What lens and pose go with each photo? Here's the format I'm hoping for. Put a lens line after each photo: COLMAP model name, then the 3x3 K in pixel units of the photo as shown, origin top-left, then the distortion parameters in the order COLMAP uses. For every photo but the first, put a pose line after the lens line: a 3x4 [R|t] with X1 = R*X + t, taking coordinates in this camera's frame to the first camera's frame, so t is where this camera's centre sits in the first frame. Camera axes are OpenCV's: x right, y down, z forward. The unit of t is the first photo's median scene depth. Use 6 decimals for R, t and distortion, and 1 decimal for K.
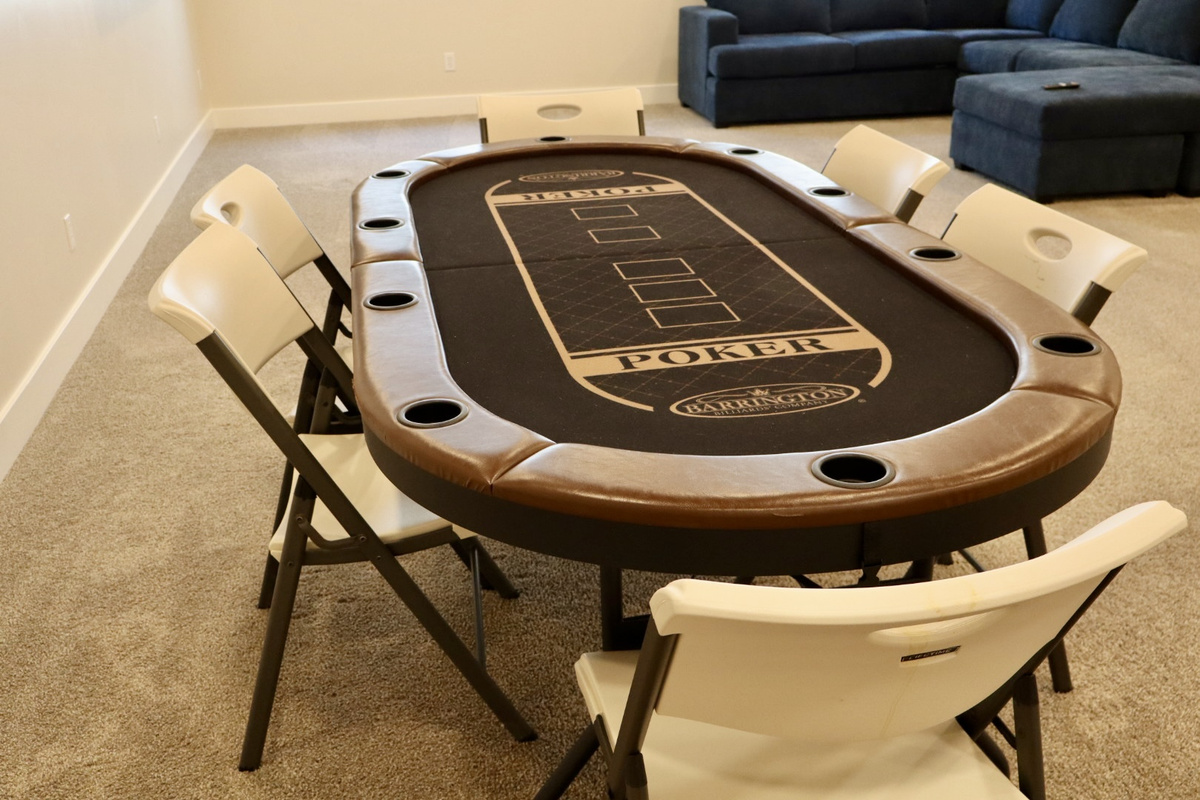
lens RADIAL K [[1199.5, 0, 600.5], [0, 1199.5, 400.4], [0, 0, 1]] dist [0.021442, 0.000000]
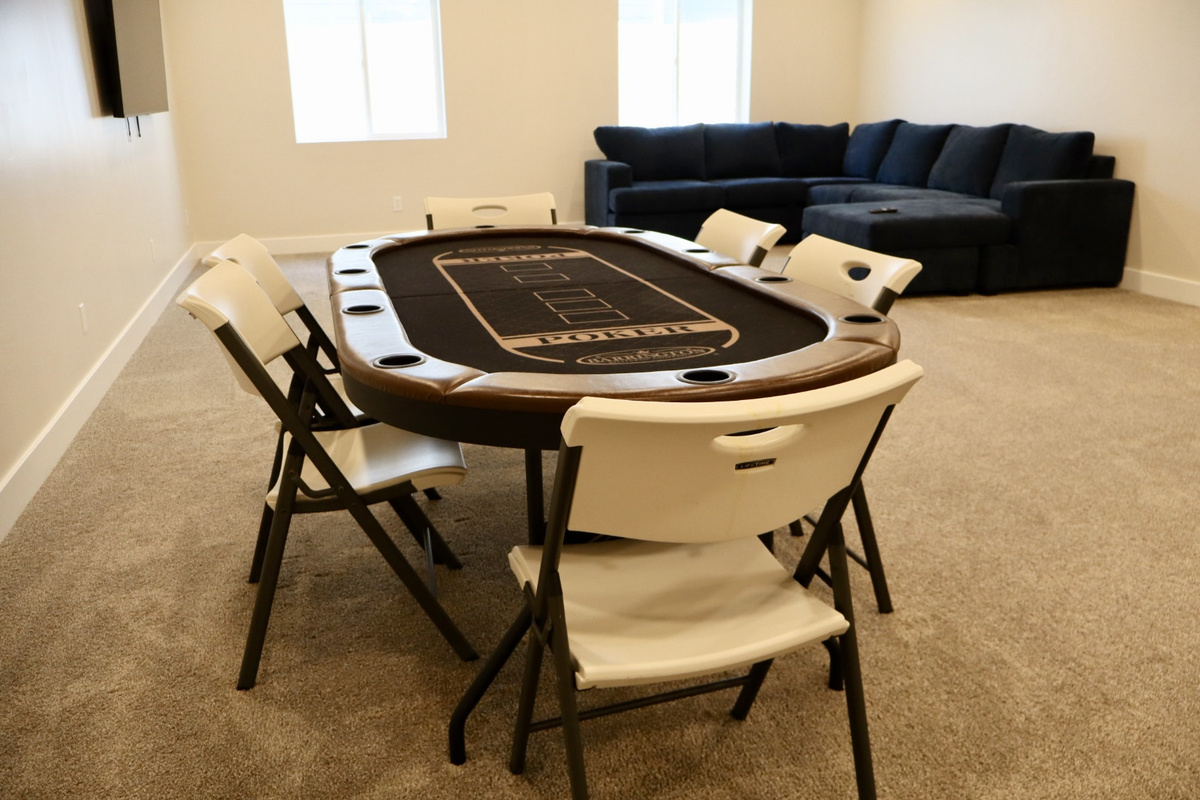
lens RADIAL K [[1034.5, 0, 599.1], [0, 1034.5, 400.3], [0, 0, 1]] dist [0.024765, -0.020050]
pose [[0.997305, -0.016281, 0.071536, -0.000440], [0.024238, 0.993434, -0.111812, 0.121936], [-0.069246, 0.113244, 0.991151, -0.103141]]
